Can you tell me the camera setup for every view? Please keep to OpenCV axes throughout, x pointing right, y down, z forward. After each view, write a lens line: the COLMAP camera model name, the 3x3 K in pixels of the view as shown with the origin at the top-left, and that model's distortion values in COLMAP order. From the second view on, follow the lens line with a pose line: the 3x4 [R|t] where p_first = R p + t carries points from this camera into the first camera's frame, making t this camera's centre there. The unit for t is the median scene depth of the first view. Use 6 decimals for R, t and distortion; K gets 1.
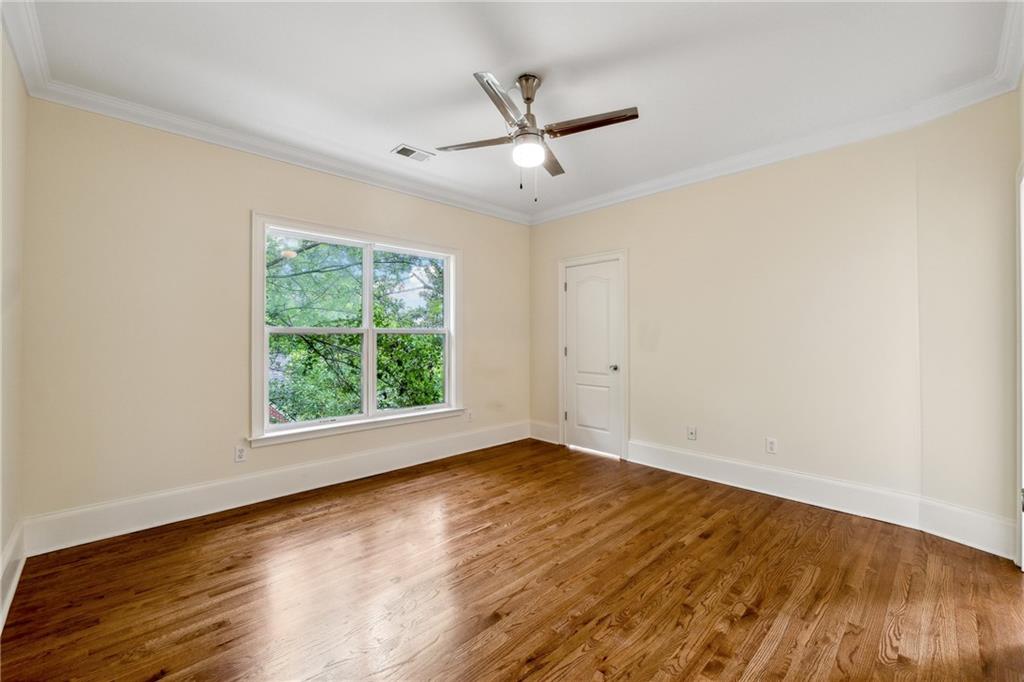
lens RADIAL K [[426.3, 0, 509.6], [0, 426.3, 333.7], [0, 0, 1]] dist [-0.010679, 0.000149]
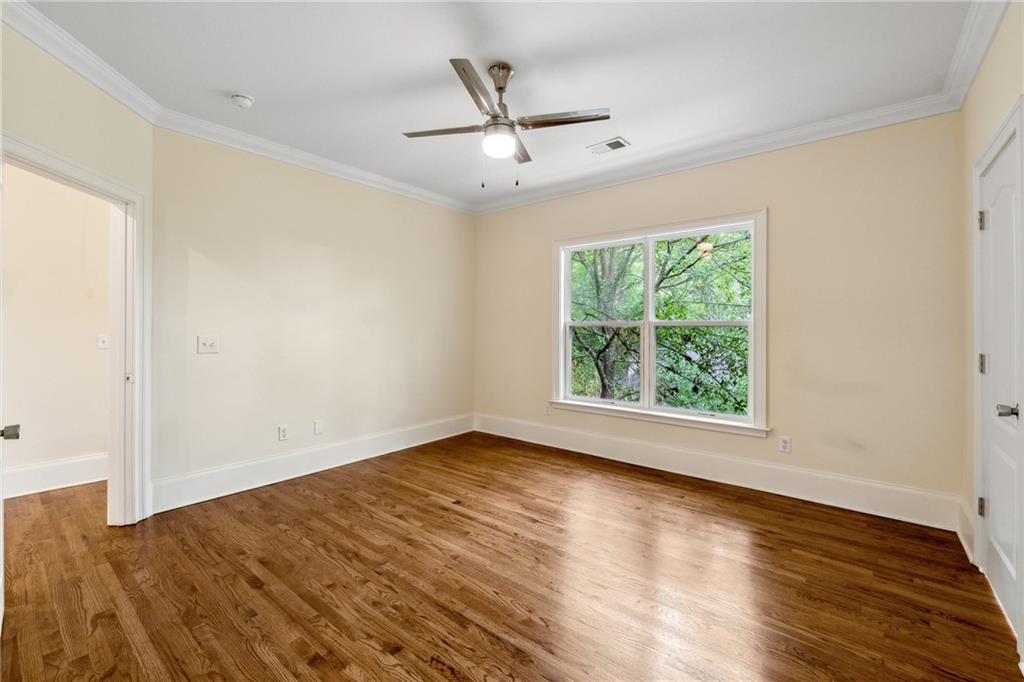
lens RADIAL K [[428.2, 0, 508.4], [0, 428.2, 322.2], [0, 0, 1]] dist [-0.009088, -0.000074]
pose [[0.114430, -0.012140, -0.993357, 0.861945], [0.002107, 0.999926, -0.011978, 0.004346], [0.993429, -0.000723, 0.114447, 0.752233]]
